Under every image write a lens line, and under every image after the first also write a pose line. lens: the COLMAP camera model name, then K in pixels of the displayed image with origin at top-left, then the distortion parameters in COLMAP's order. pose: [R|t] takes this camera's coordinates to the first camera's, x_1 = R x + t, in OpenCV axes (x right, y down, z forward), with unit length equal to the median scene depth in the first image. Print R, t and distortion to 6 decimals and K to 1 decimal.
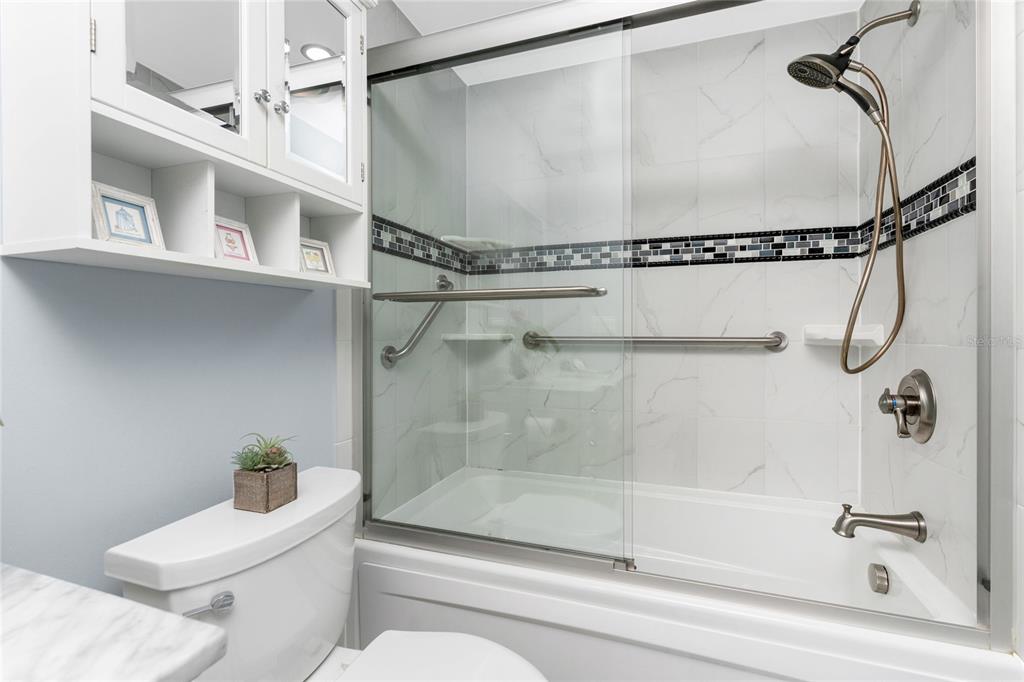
lens RADIAL K [[434.9, 0, 429.6], [0, 434.9, 334.0], [0, 0, 1]] dist [-0.000517, -0.000046]
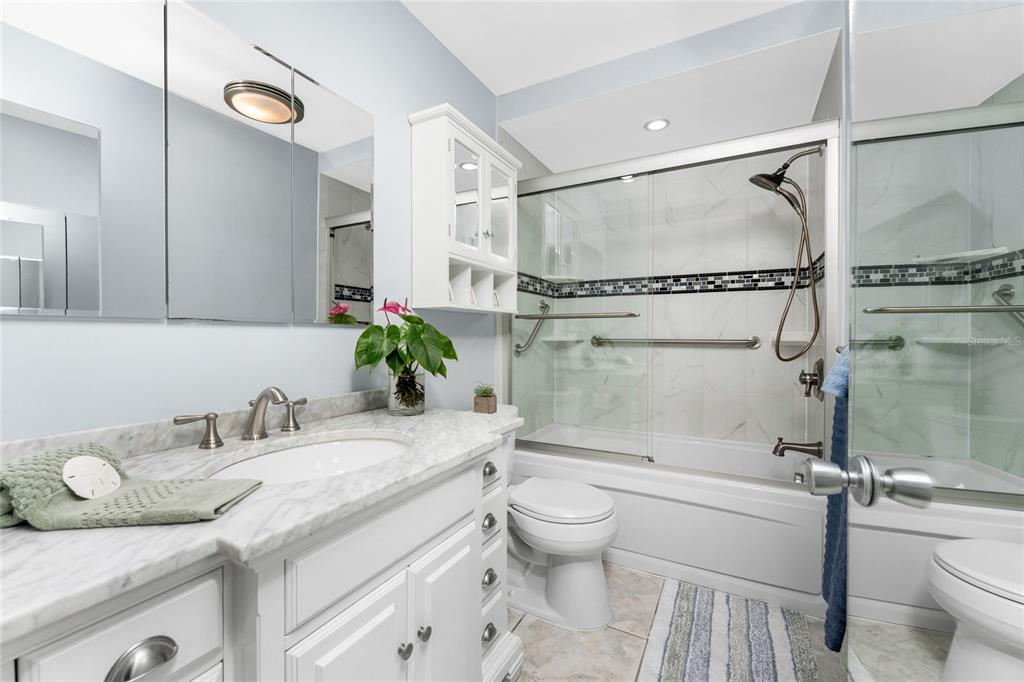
lens RADIAL K [[417.2, 0, 513.4], [0, 417.2, 338.6], [0, 0, 1]] dist [0.000756, -0.000438]
pose [[0.998704, 0.003191, 0.050797, -0.136978], [-0.003399, 0.999986, 0.004012, 0.000026], [-0.050783, -0.004180, 0.998701, -0.464917]]
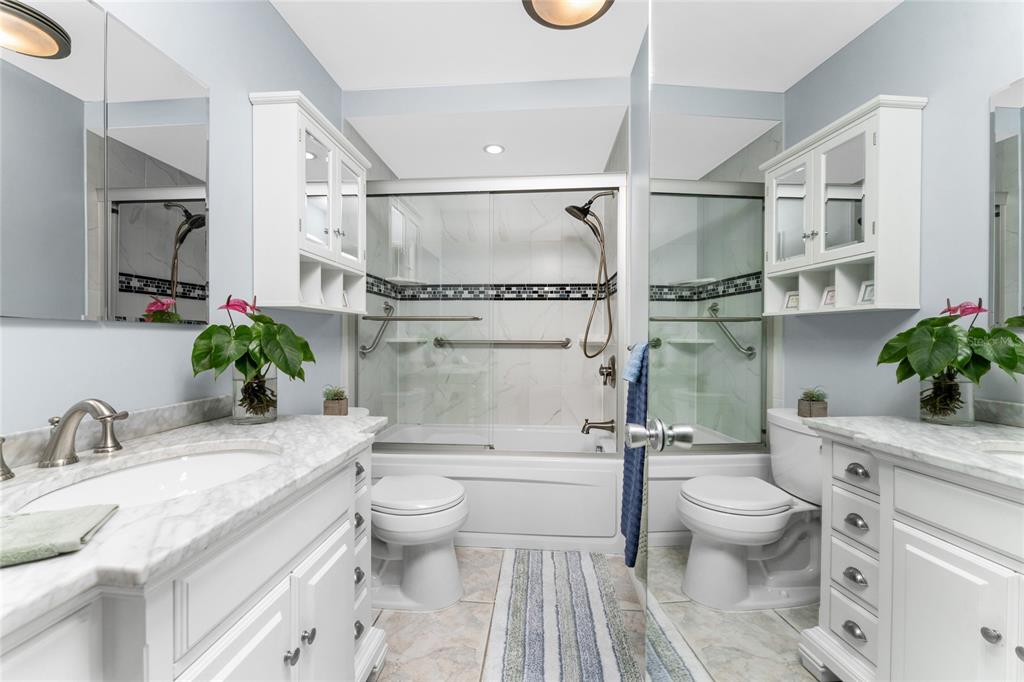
lens RADIAL K [[407.7, 0, 520.1], [0, 407.7, 341.8], [0, 0, 1]] dist [-0.000602, -0.000152]
pose [[0.887938, 0.000255, 0.459964, -0.198902], [-0.003663, 0.999972, 0.006517, 0.000470], [-0.459949, -0.007472, 0.887914, -0.496416]]
